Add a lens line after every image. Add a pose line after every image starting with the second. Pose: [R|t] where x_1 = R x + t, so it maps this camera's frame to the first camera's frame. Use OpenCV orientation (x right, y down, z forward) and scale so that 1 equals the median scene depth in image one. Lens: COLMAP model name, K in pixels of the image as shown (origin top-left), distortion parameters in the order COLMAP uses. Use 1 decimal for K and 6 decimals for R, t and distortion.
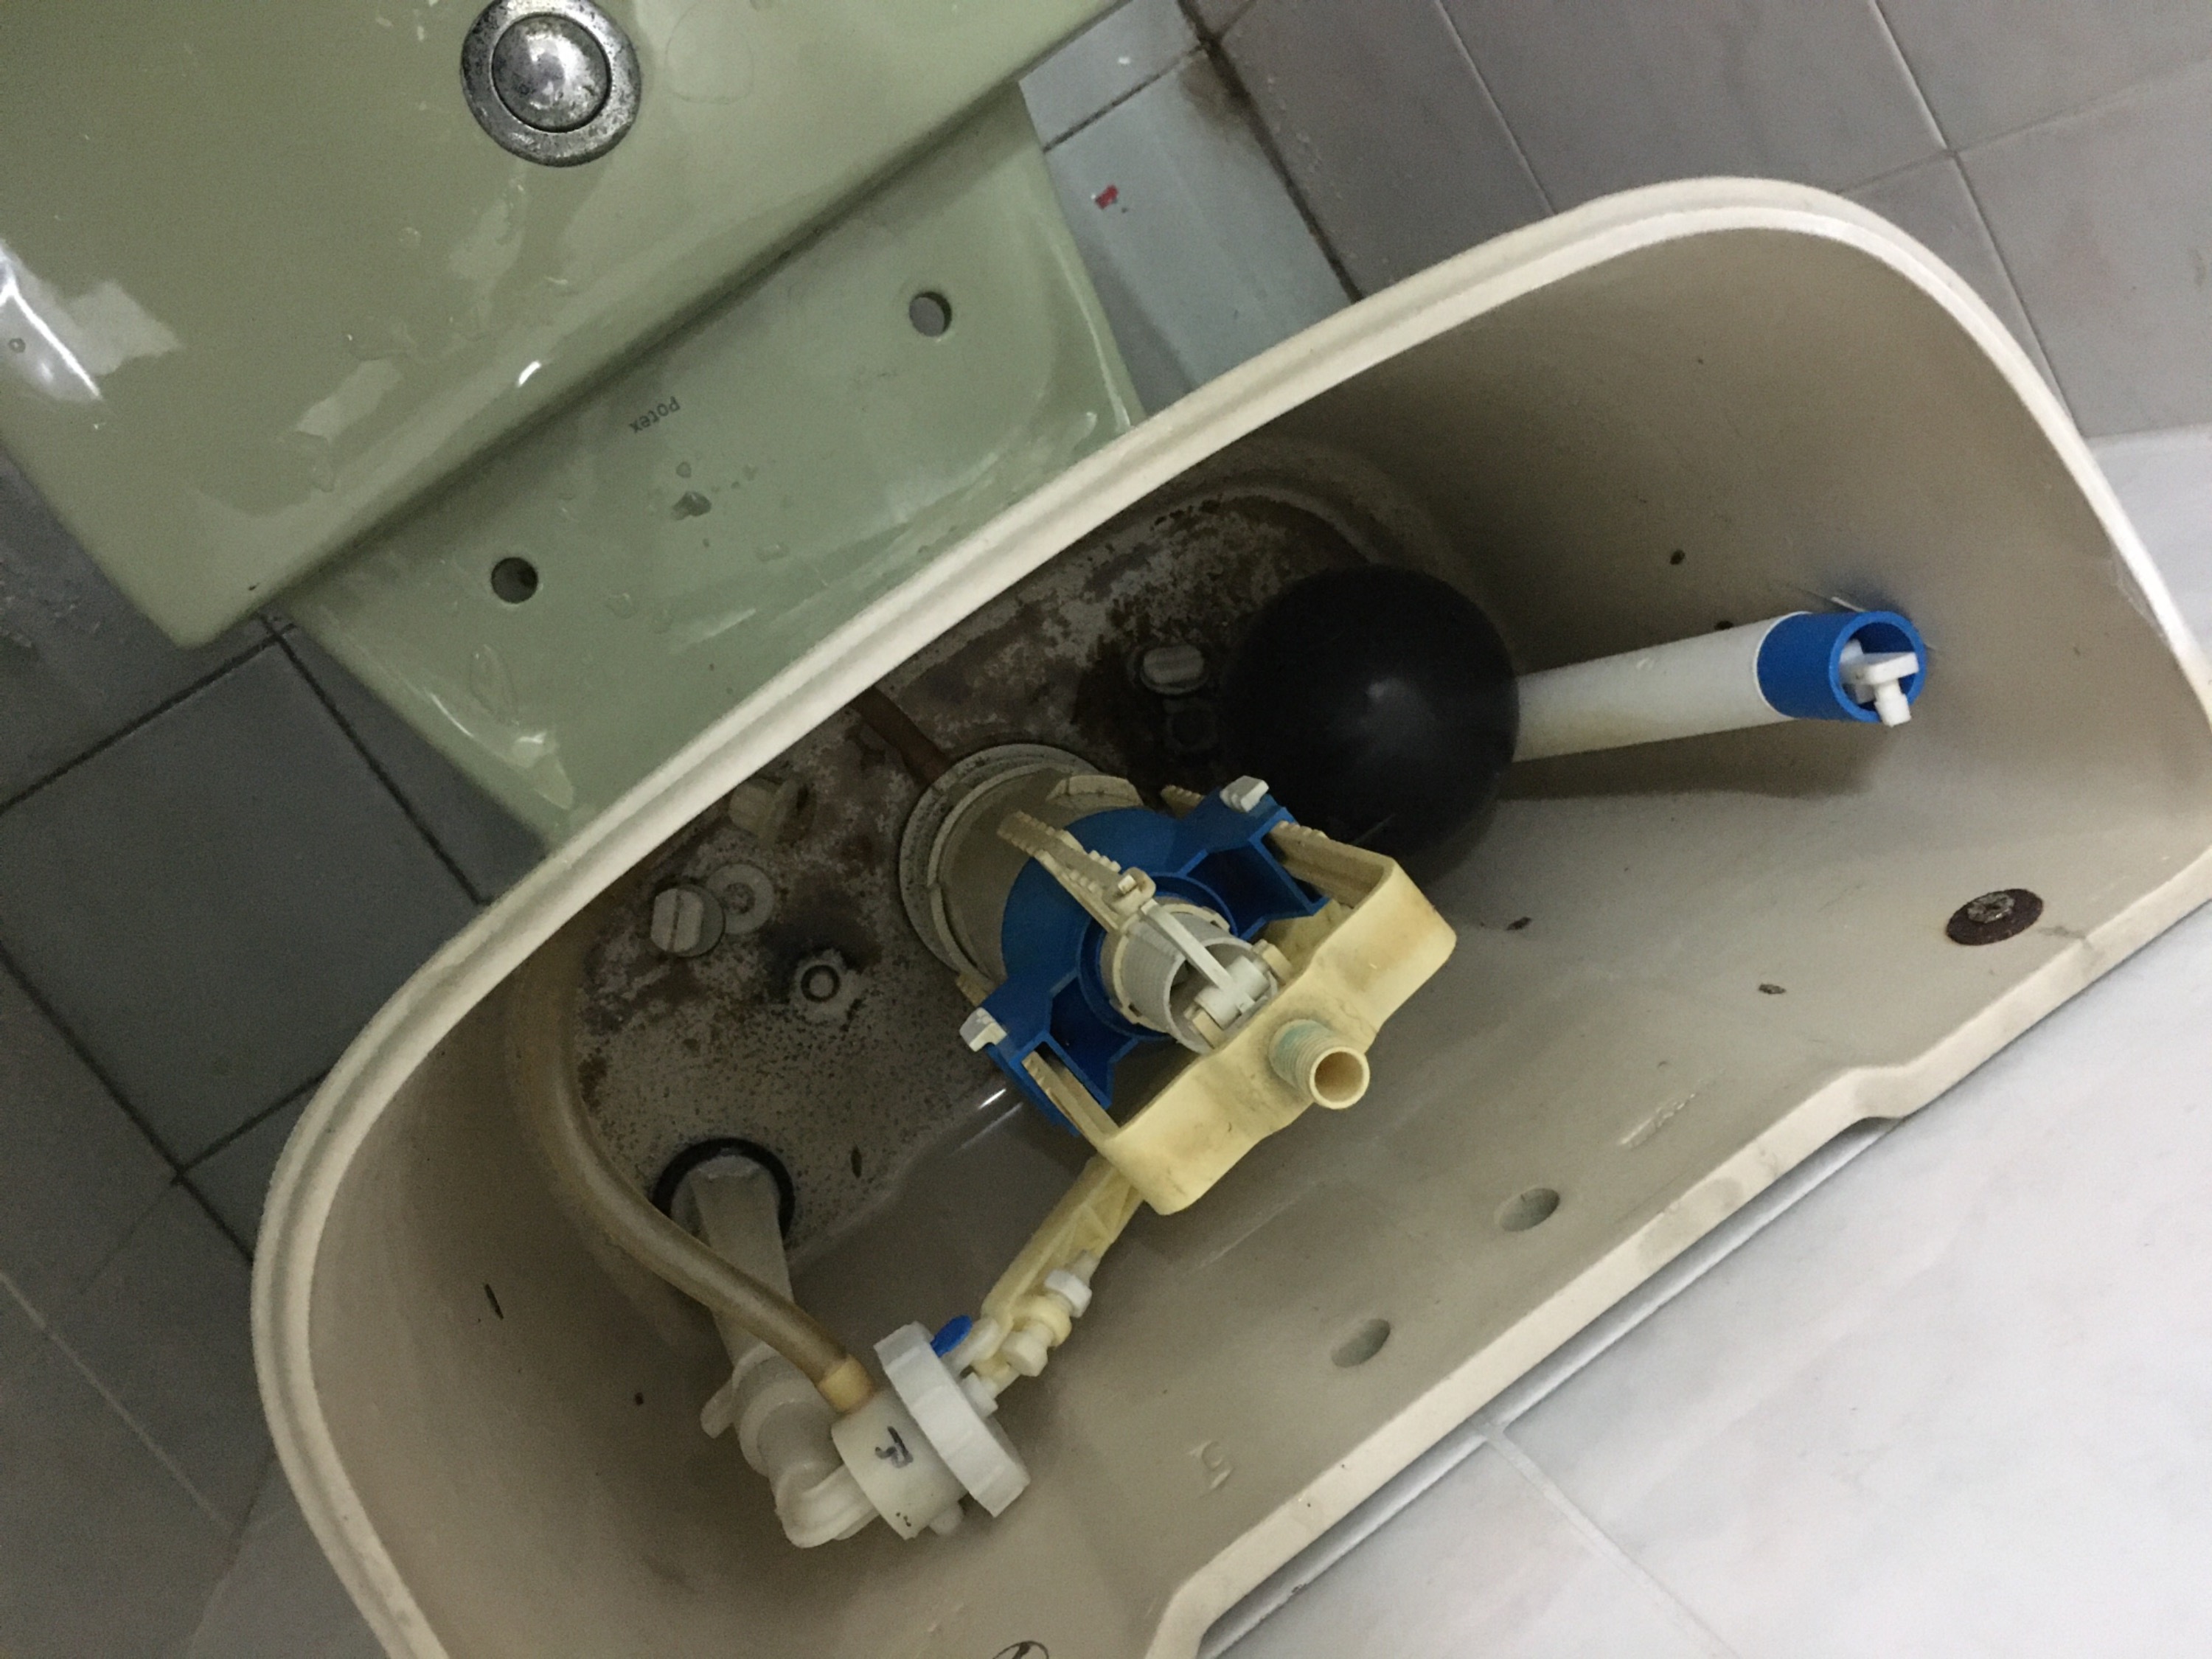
lens RADIAL K [[1859.3, 0, 1106.0], [0, 1859.3, 829.5], [0, 0, 1]] dist [0.000940, 0.000490]
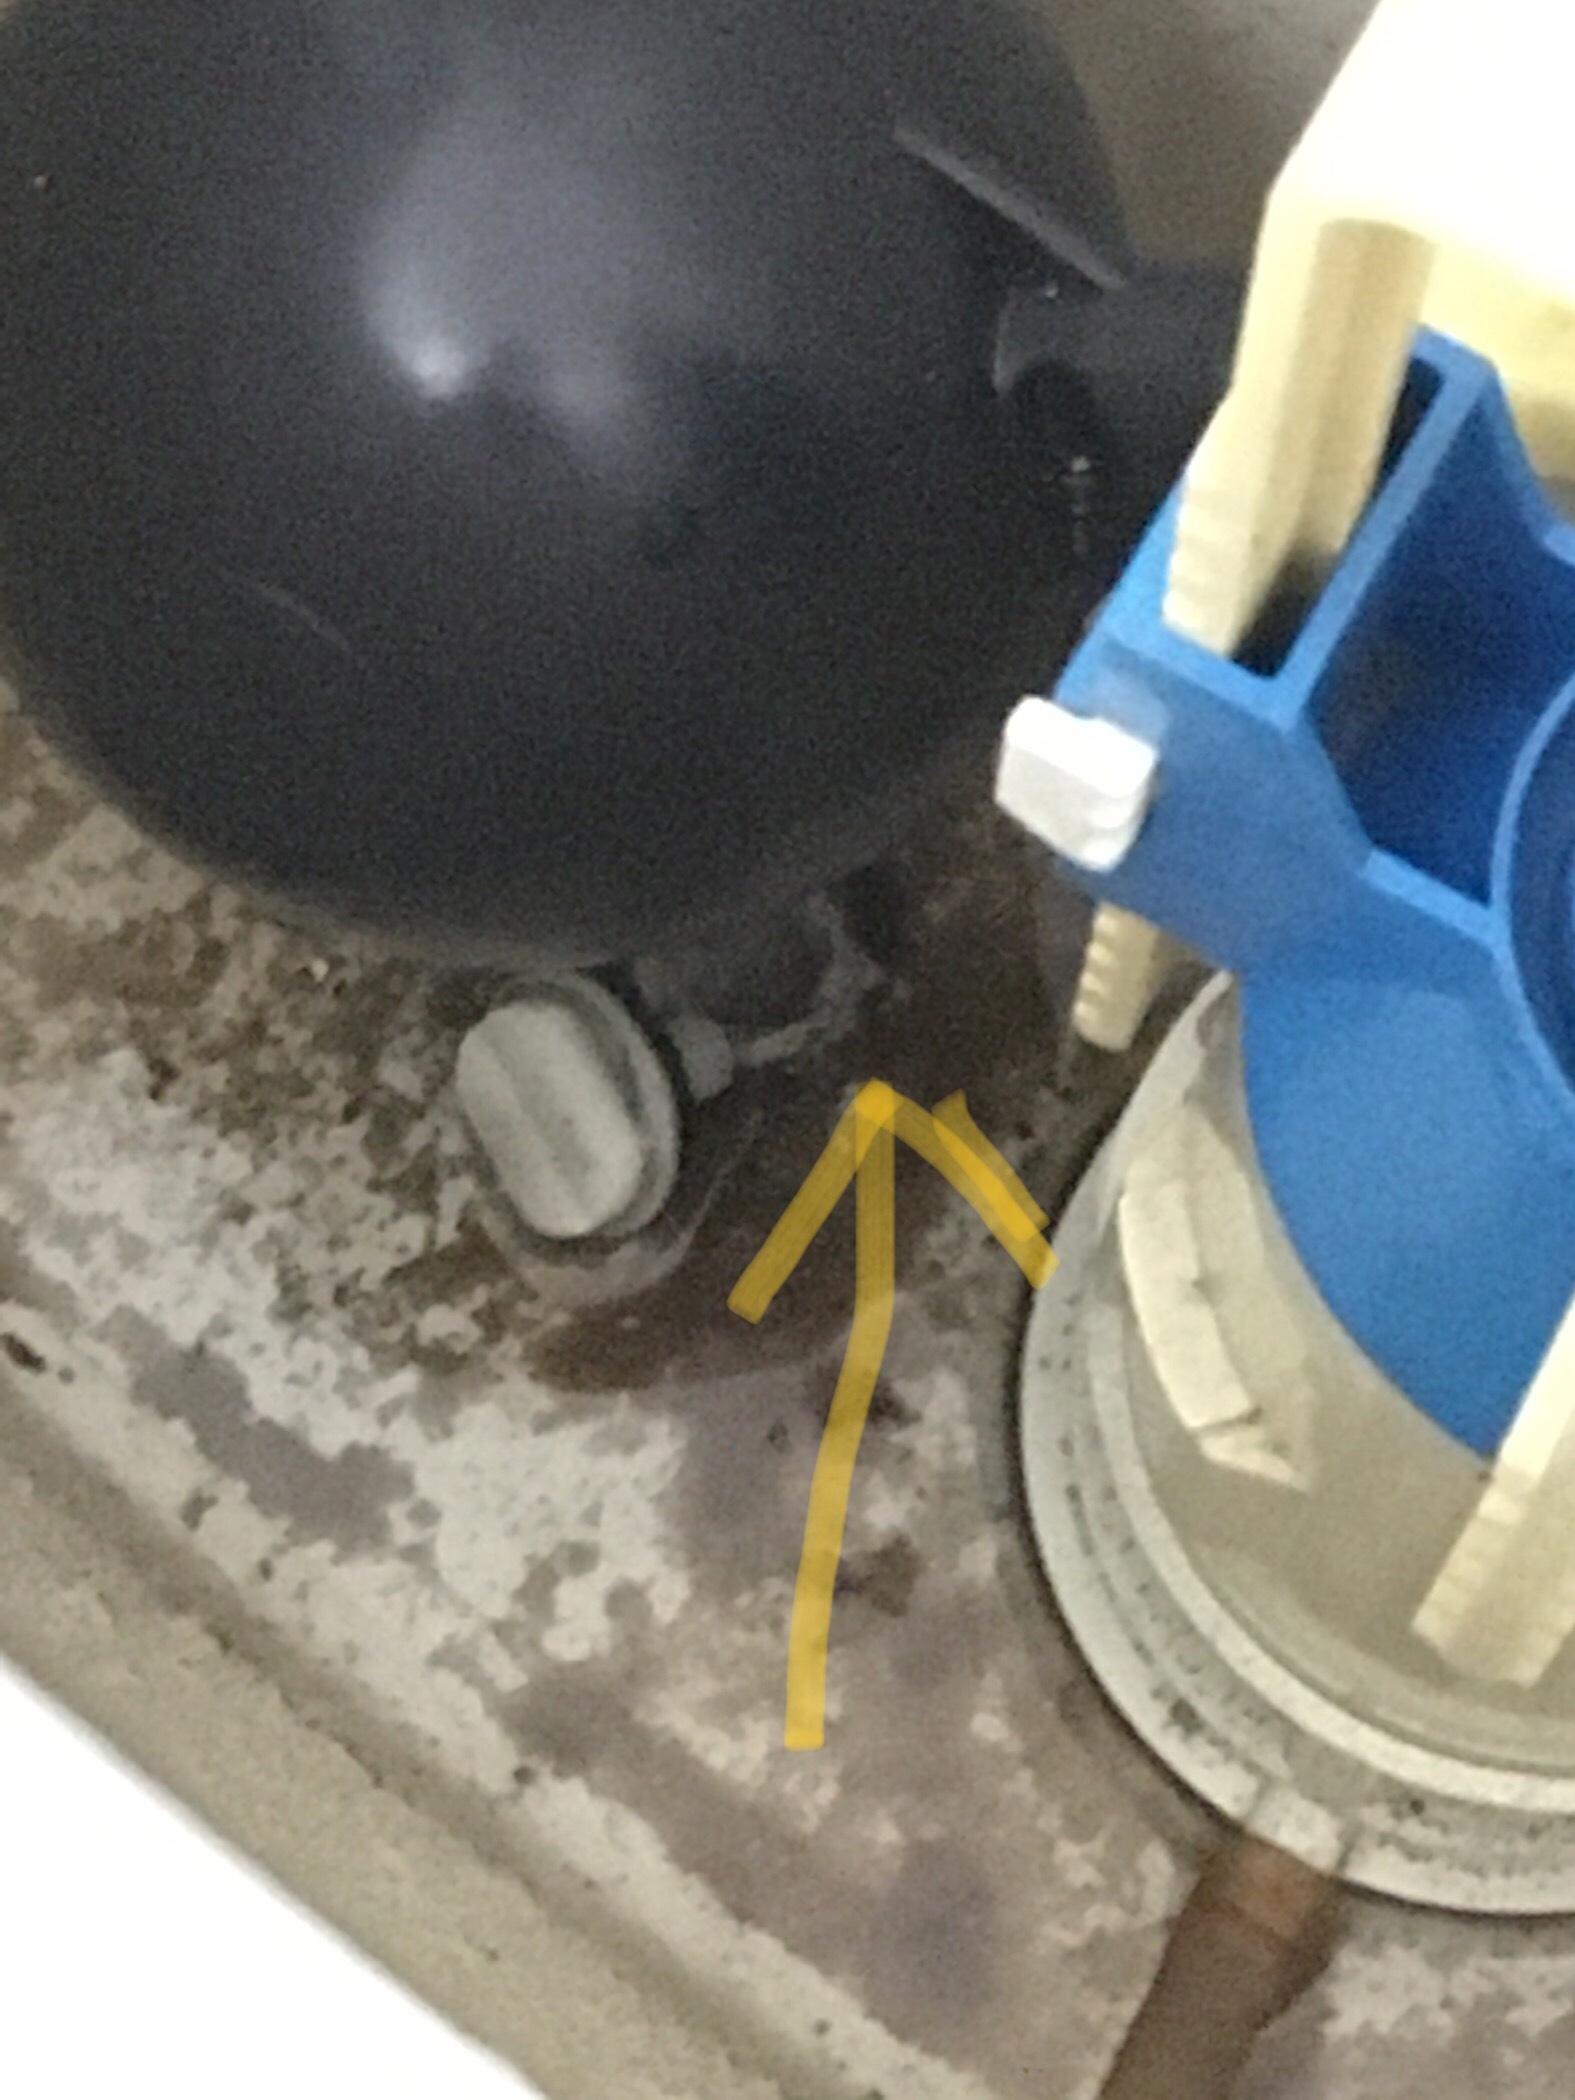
lens RADIAL K [[6672.3, 0, 787.5], [0, 6672.3, 1050.0], [0, 0, 1]] dist [-0.003905, 1.156535]
pose [[-0.332976, -0.942643, -0.023473, 0.056534], [0.942756, -0.332325, -0.027760, -0.031695], [0.018367, -0.031373, 0.999339, 0.108366]]
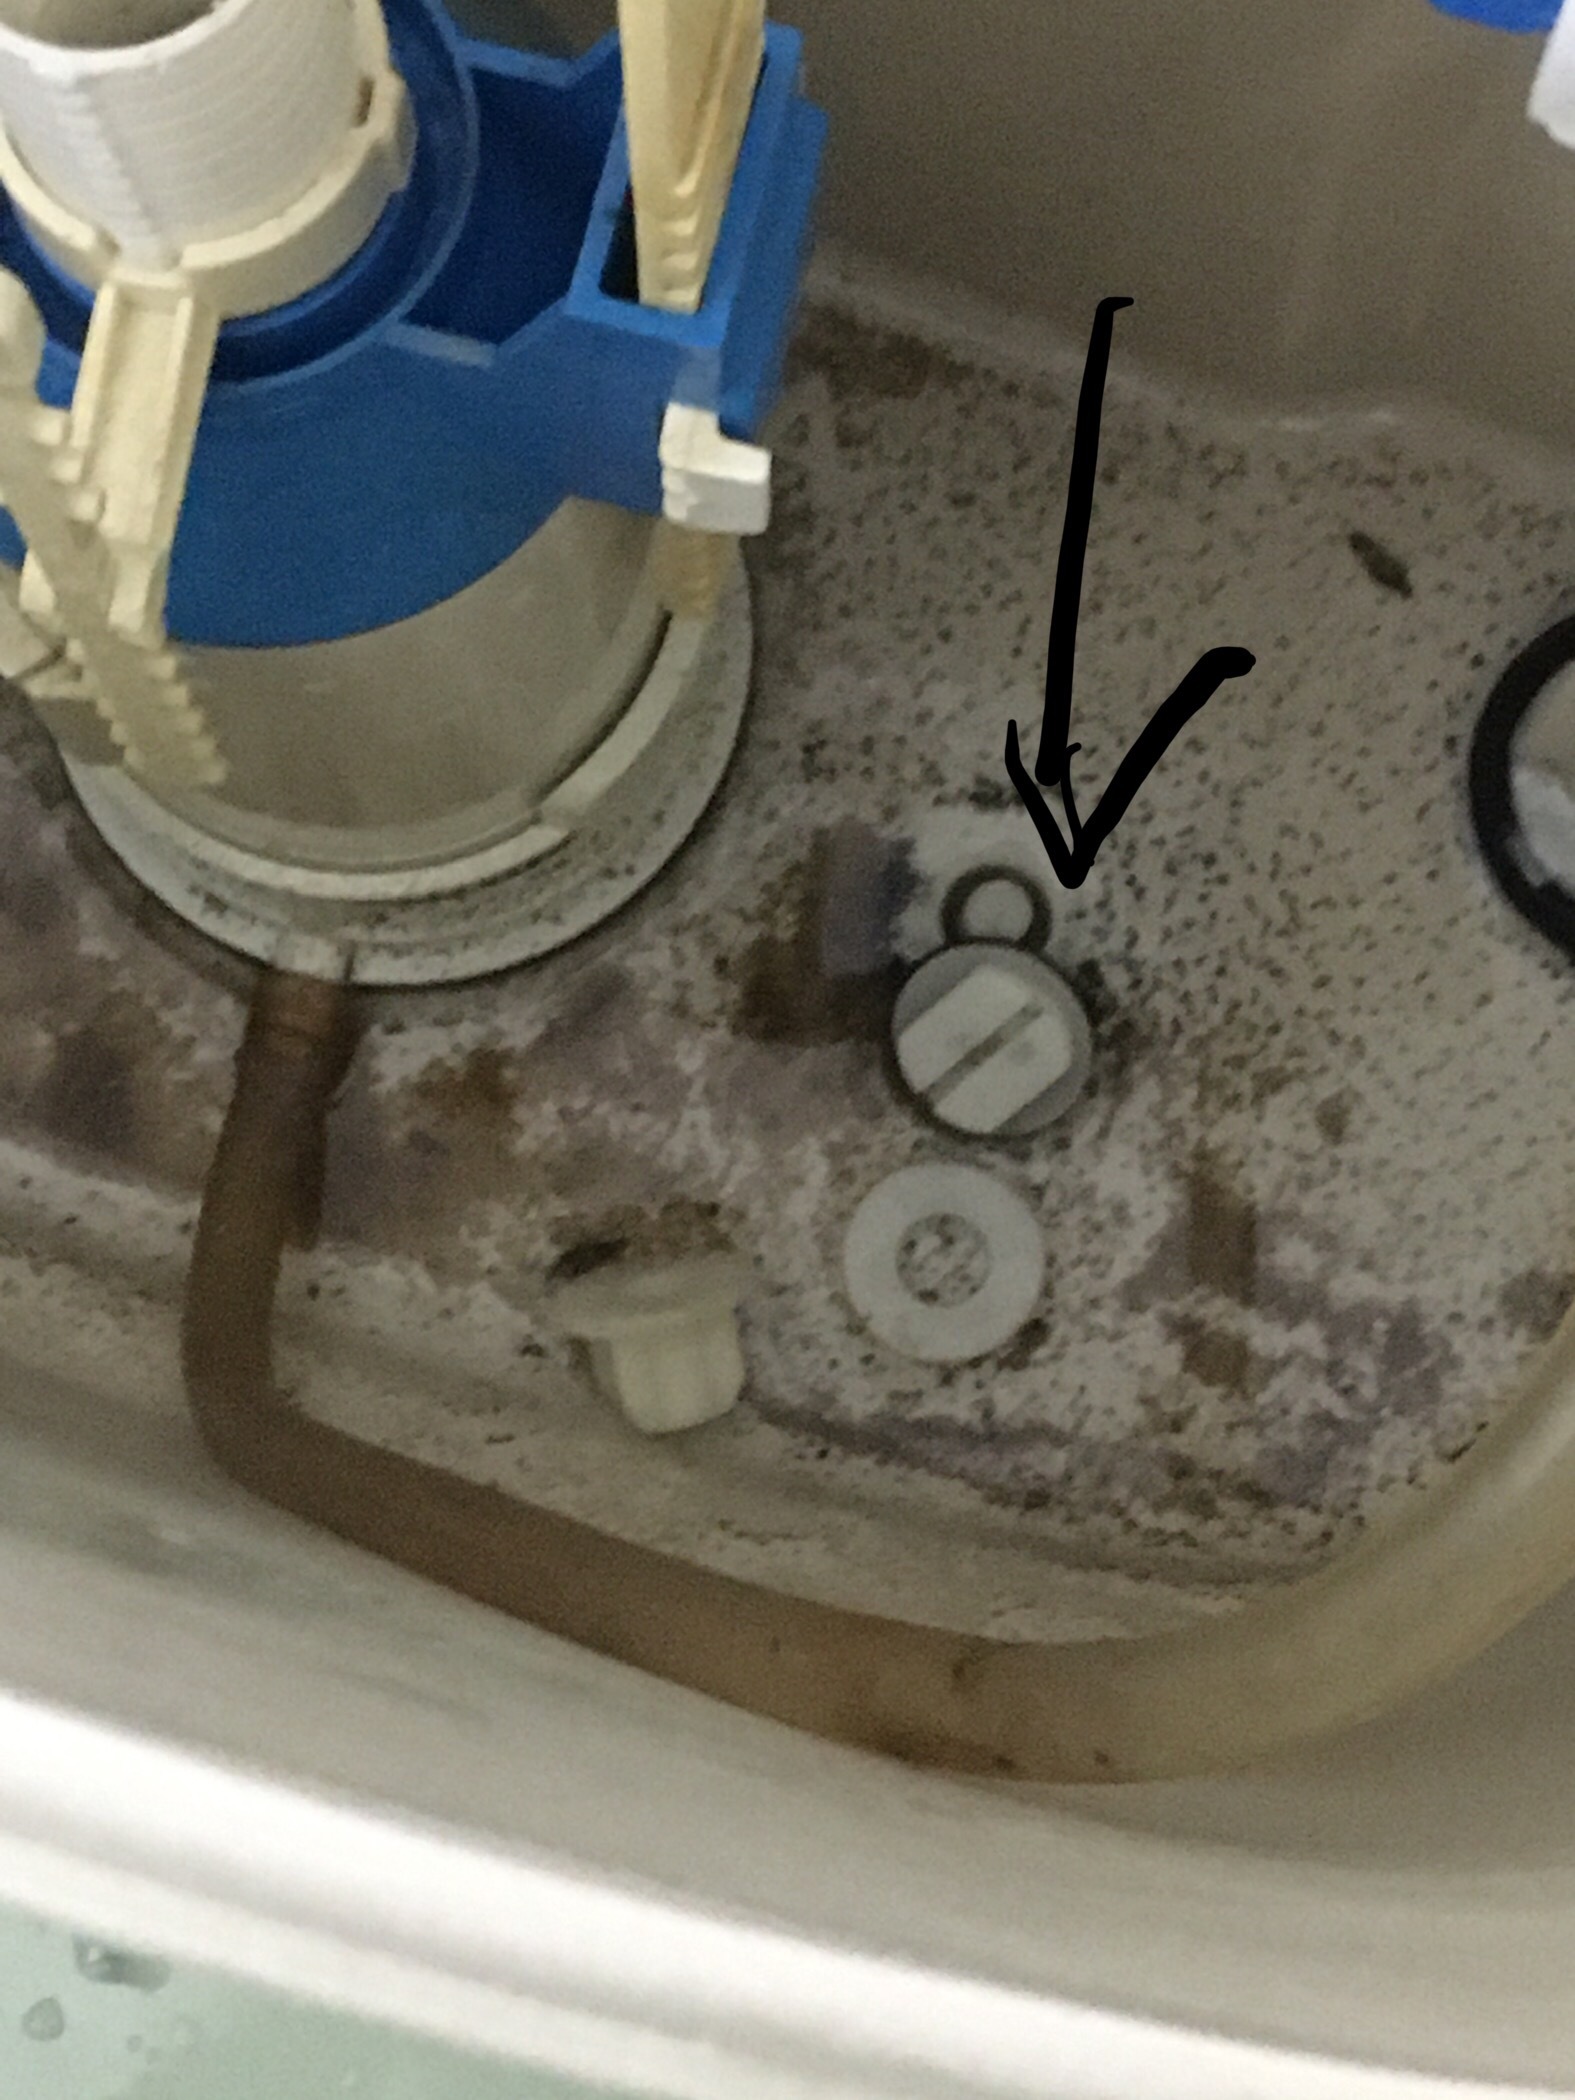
lens RADIAL K [[4418.0, 0, 787.5], [0, 4418.0, 1050.0], [0, 0, 1]] dist [-0.264552, 5.498522]
pose [[-0.562878, -0.814995, -0.137667, -0.037356], [0.824880, -0.564452, -0.031099, 0.064023], [-0.052361, -0.131064, 0.989990, 0.174496]]
